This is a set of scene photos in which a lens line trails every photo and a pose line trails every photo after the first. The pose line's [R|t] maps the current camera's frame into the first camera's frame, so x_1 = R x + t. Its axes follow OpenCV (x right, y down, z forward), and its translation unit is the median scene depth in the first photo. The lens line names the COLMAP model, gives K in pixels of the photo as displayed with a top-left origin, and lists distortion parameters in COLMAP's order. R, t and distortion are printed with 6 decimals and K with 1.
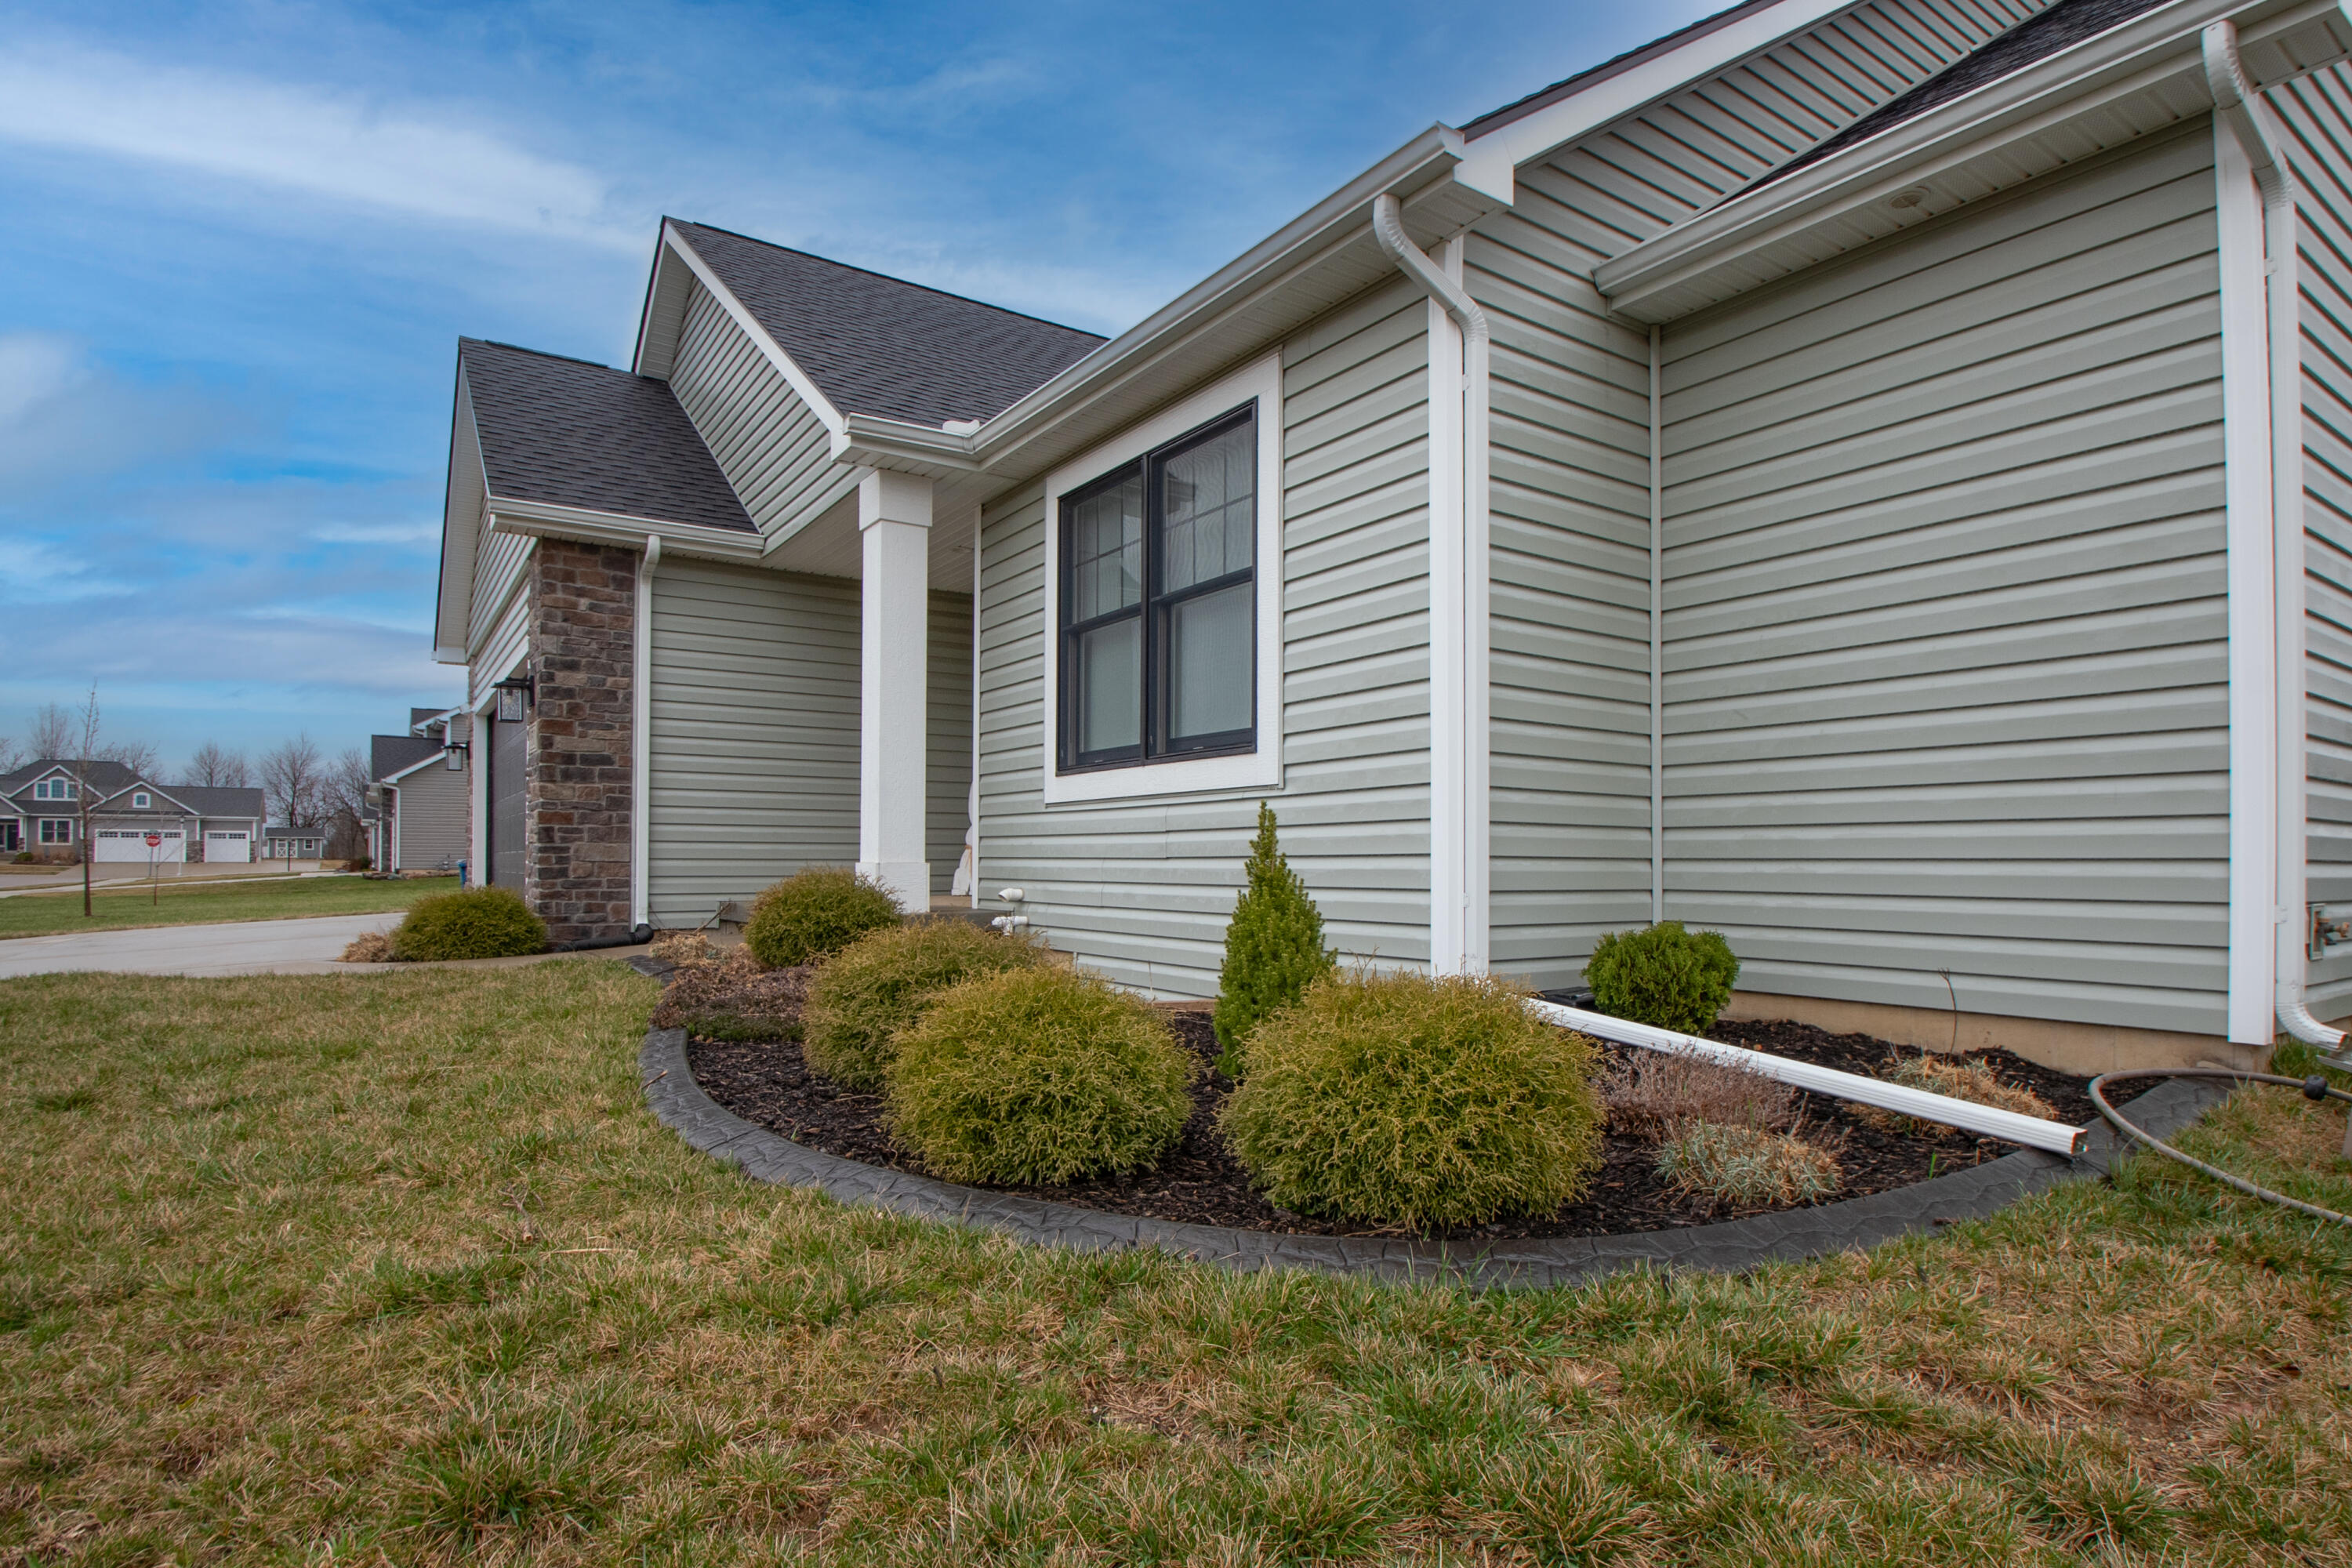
lens RADIAL K [[1243.4, 0, 1182.4], [0, 1243.4, 843.4], [0, 0, 1]] dist [-0.019426, 0.000047]
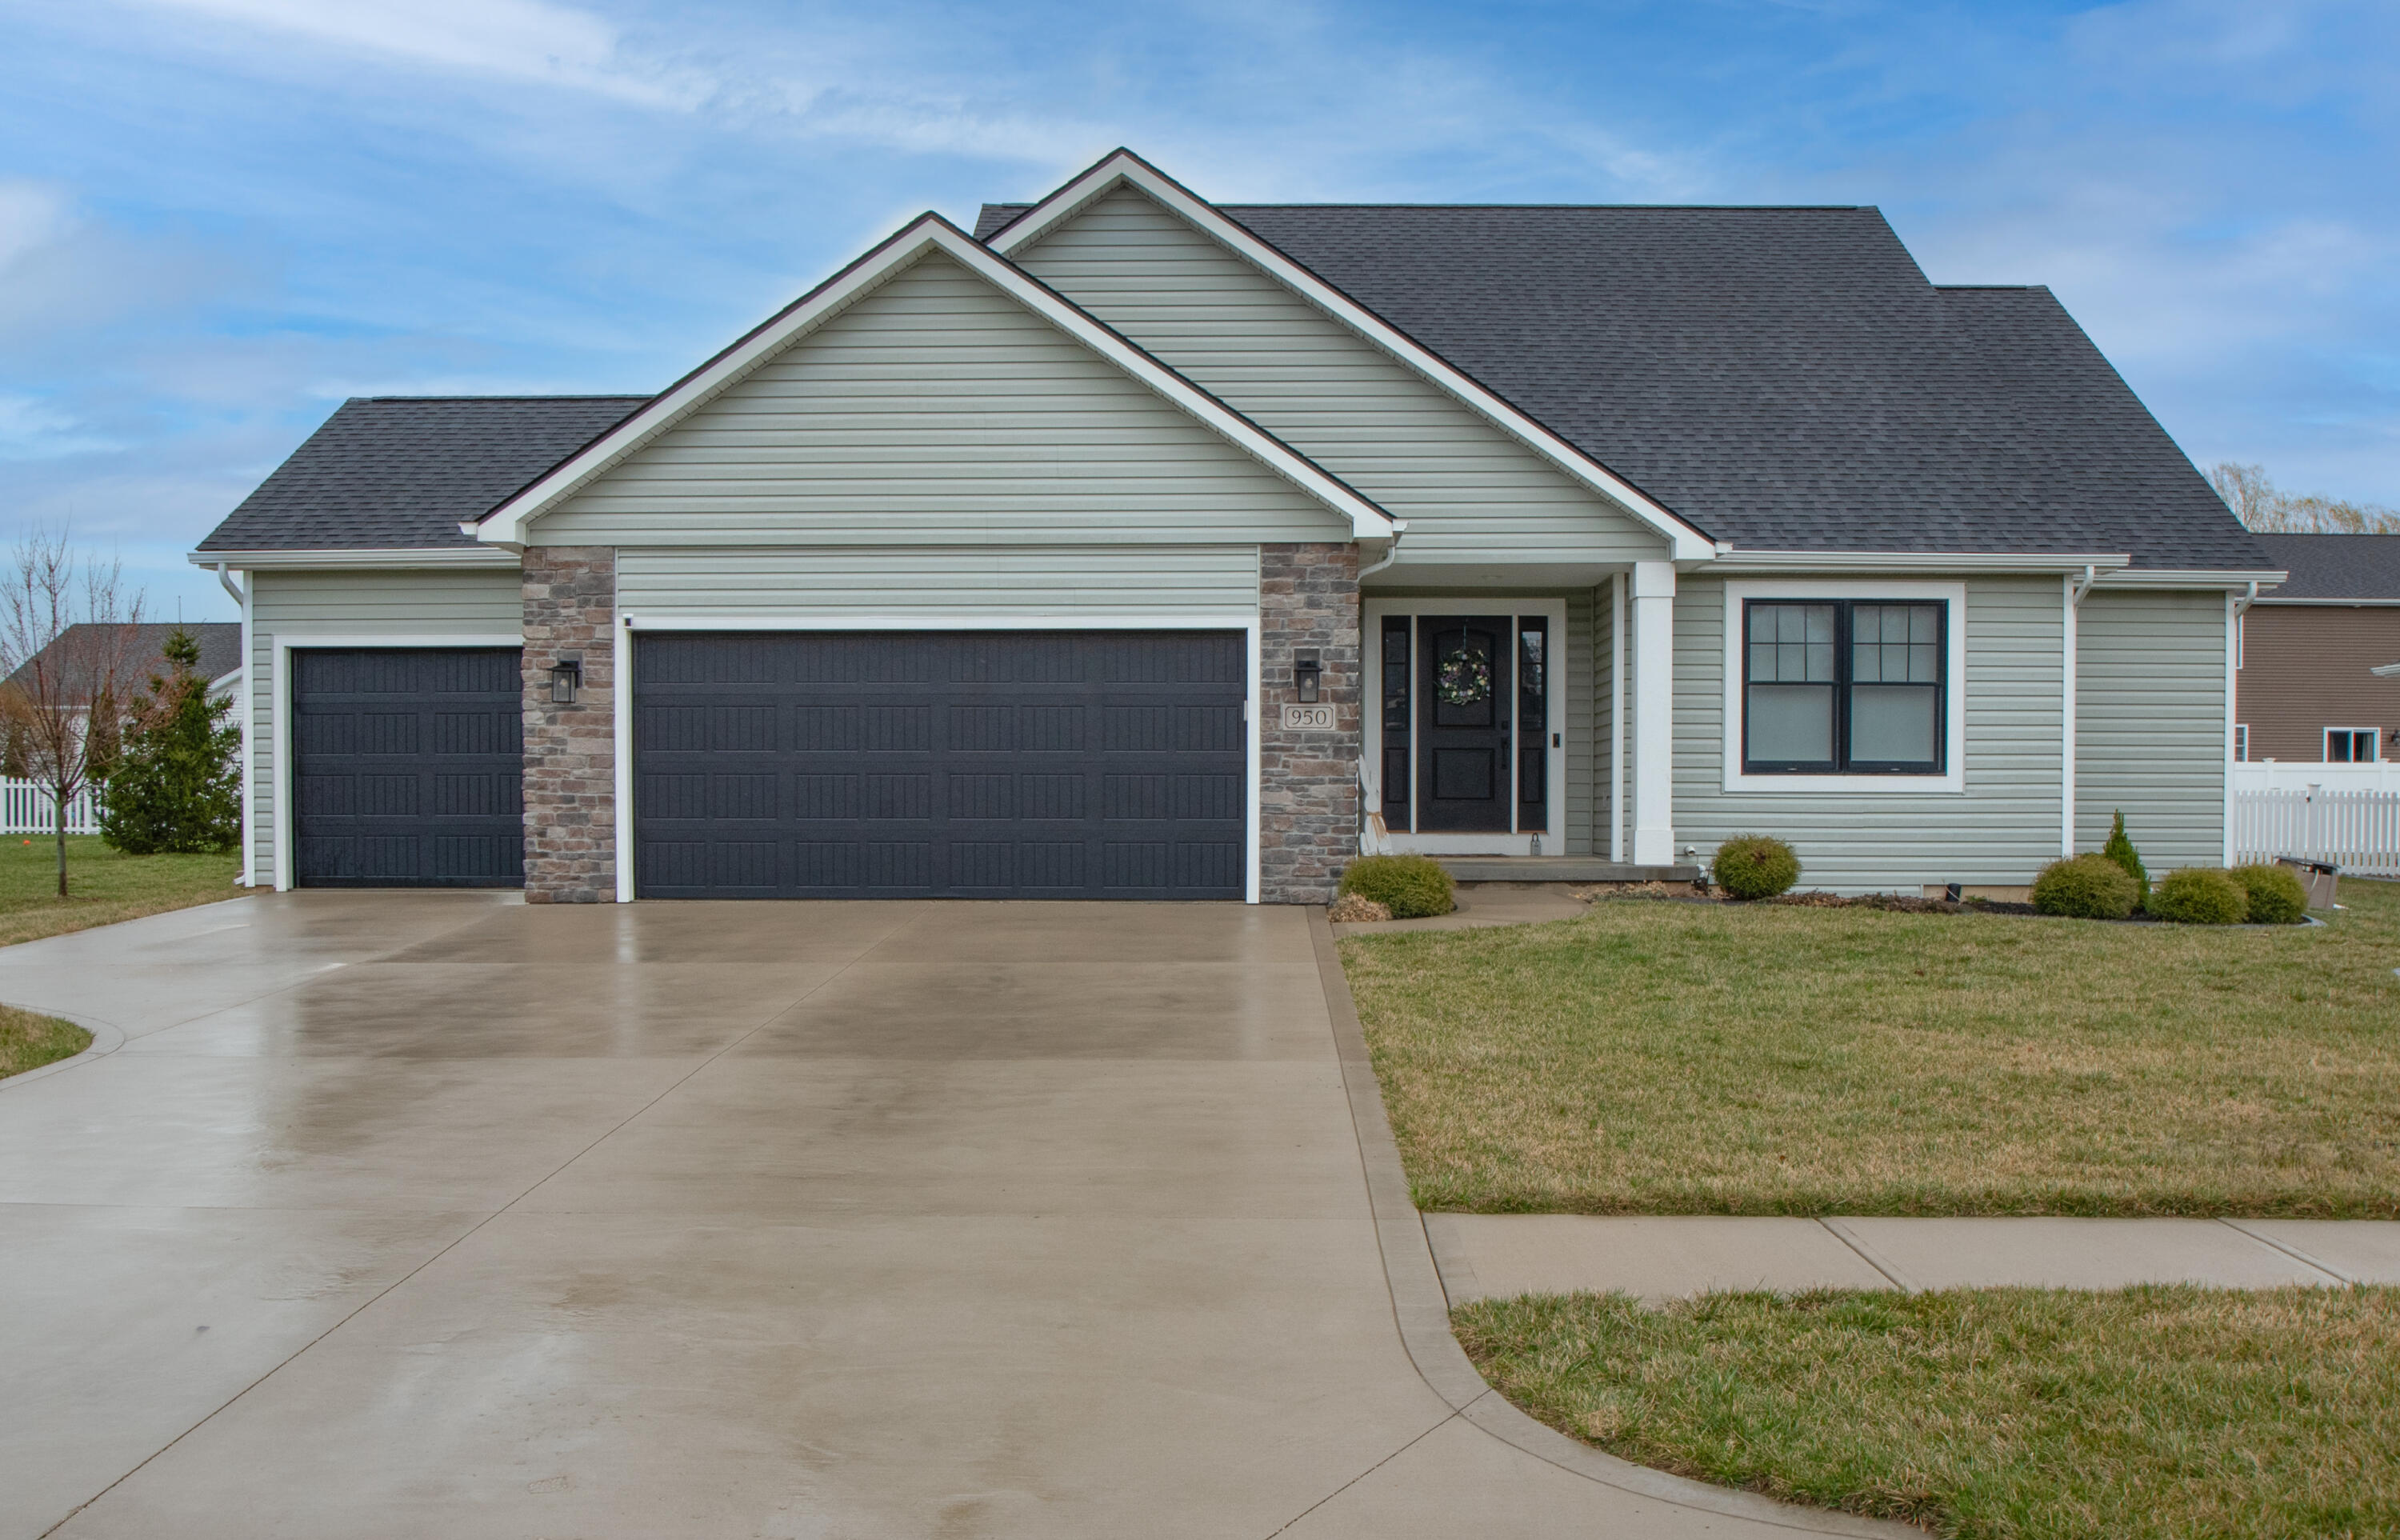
lens RADIAL K [[2191.1, 0, 1194.7], [0, 2191.1, 879.3], [0, 0, 1]] dist [-0.063252, 0.002555]
pose [[0.577167, -0.027828, 0.816152, -2.654514], [-0.012770, 0.998989, 0.043093, -0.030408], [-0.816526, -0.035294, 0.576228, -0.038614]]
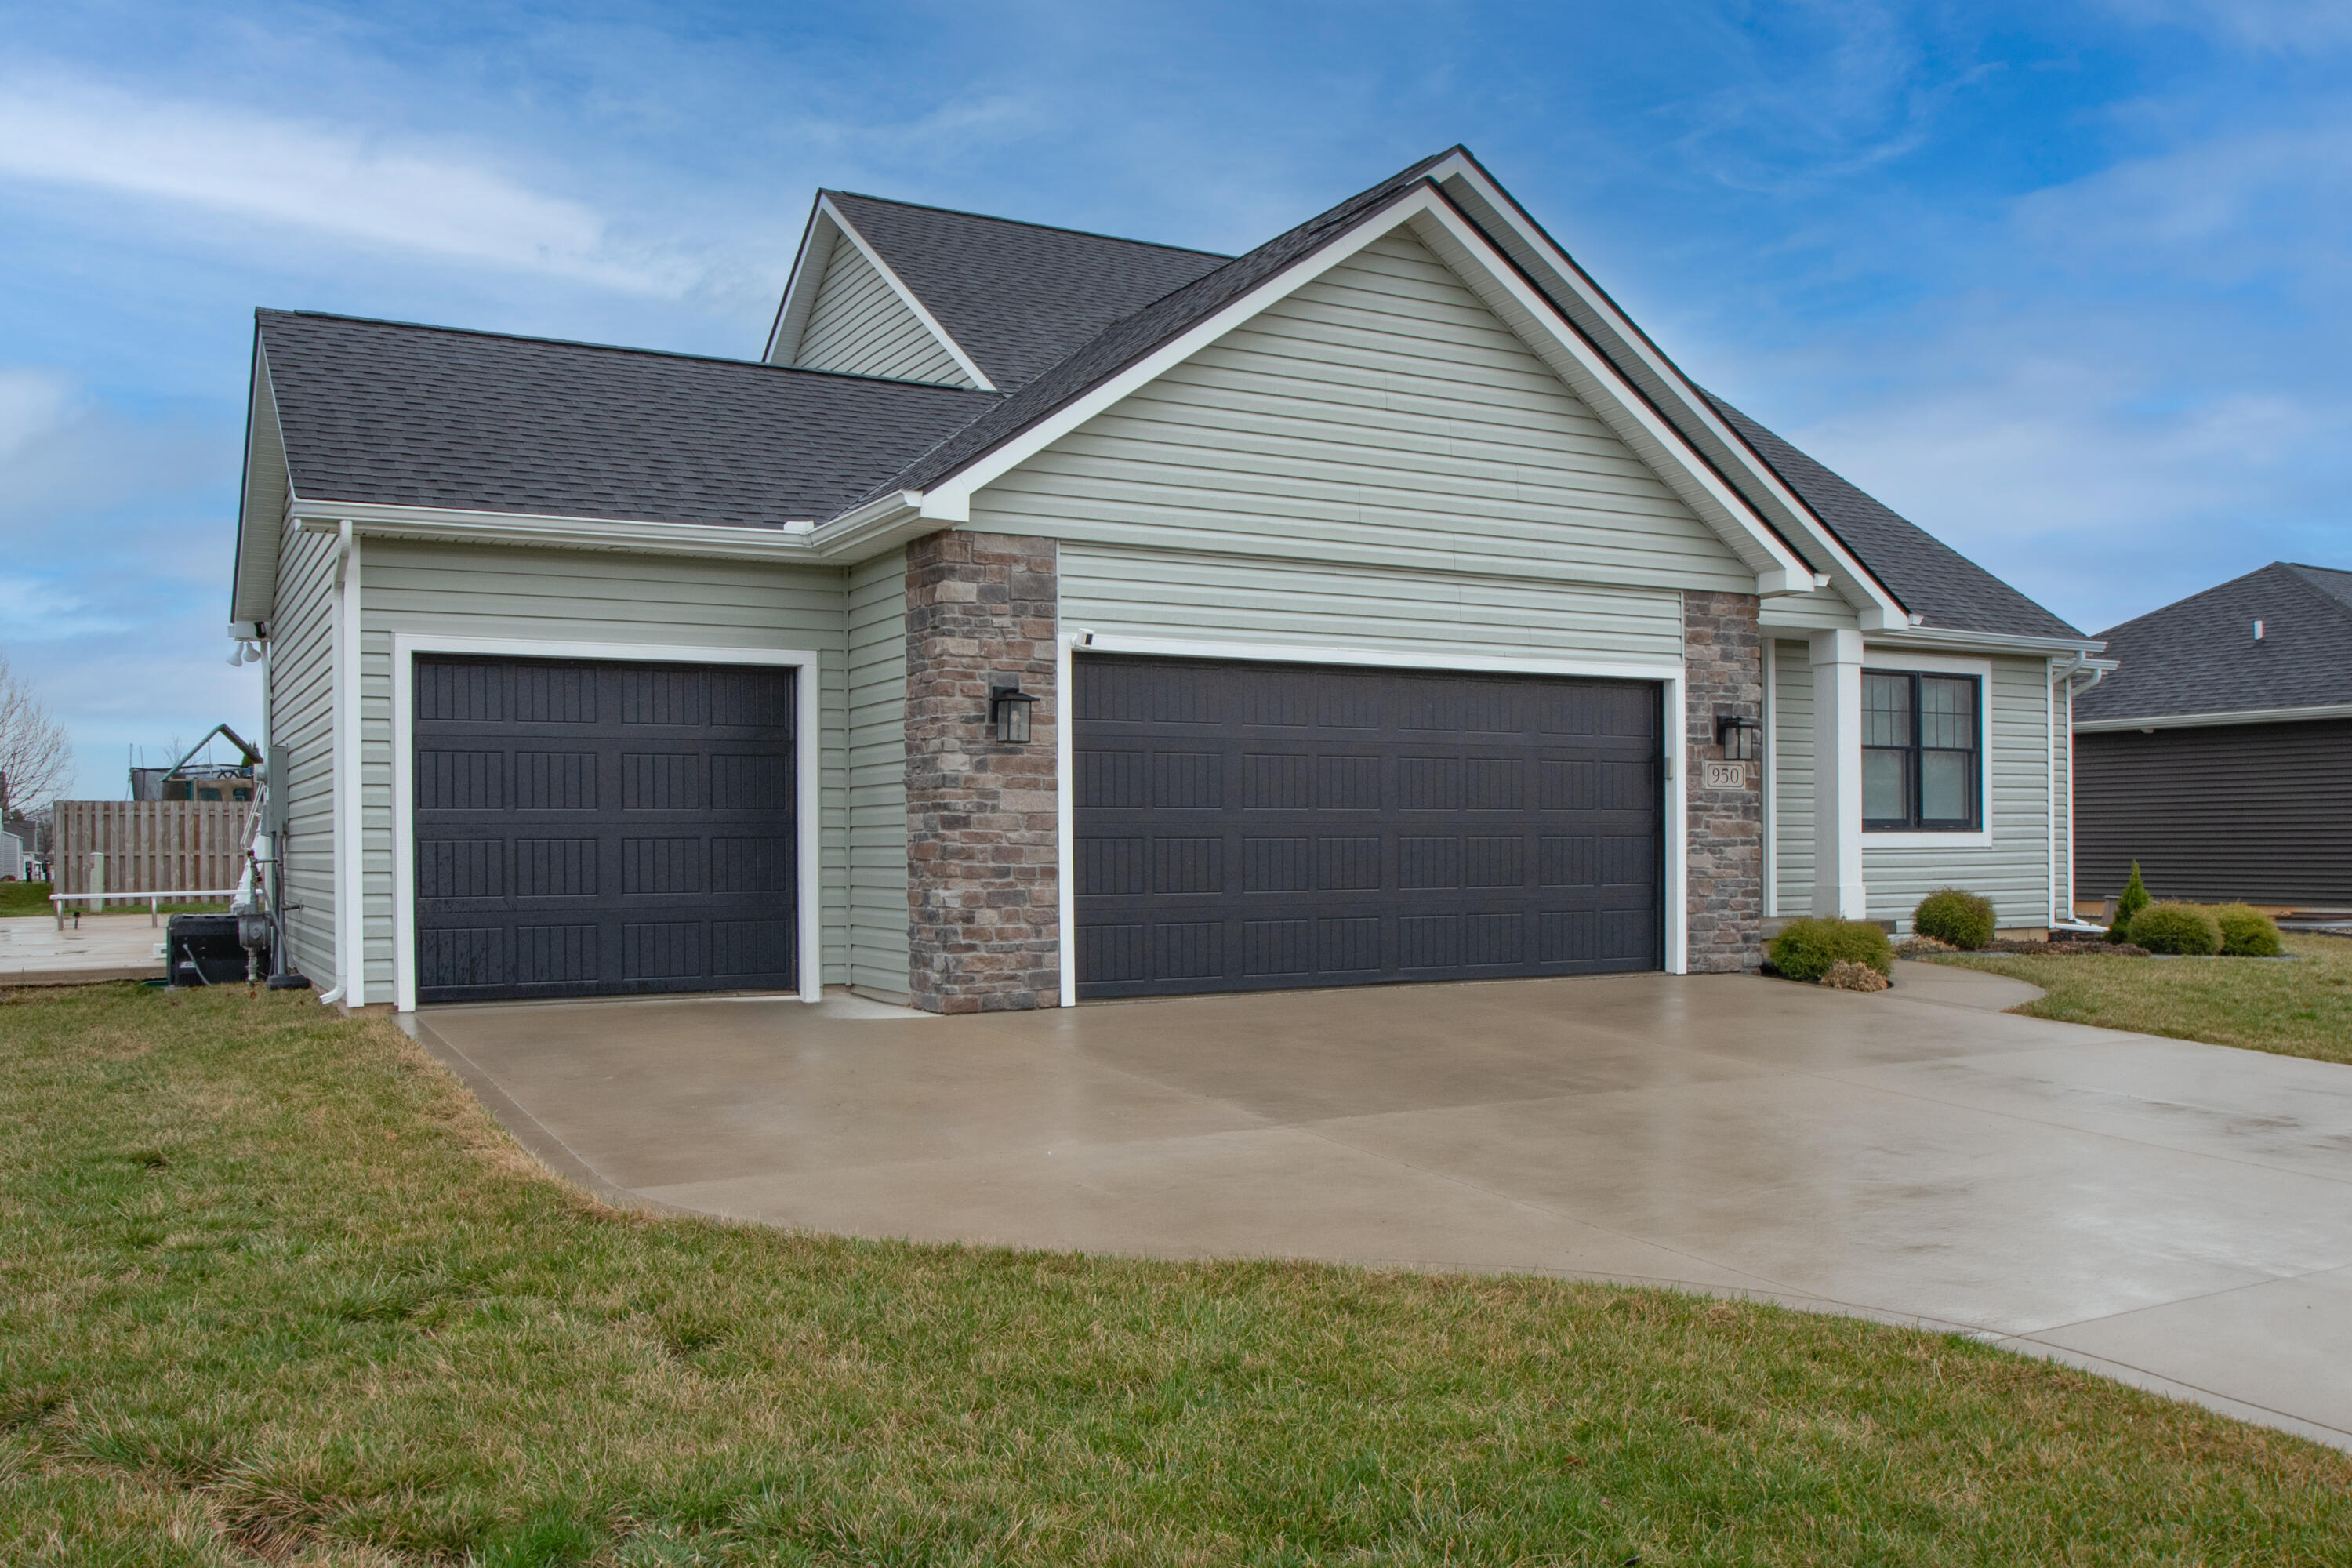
lens RADIAL K [[1949.9, 0, 1183.7], [0, 1949.9, 858.8], [0, 0, 1]] dist [-0.072003, 0.070265]
pose [[0.079470, -0.007403, 0.996810, -2.675828], [-0.007719, 0.999938, 0.008041, -0.031131], [-0.996807, -0.008334, 0.079408, 1.626088]]
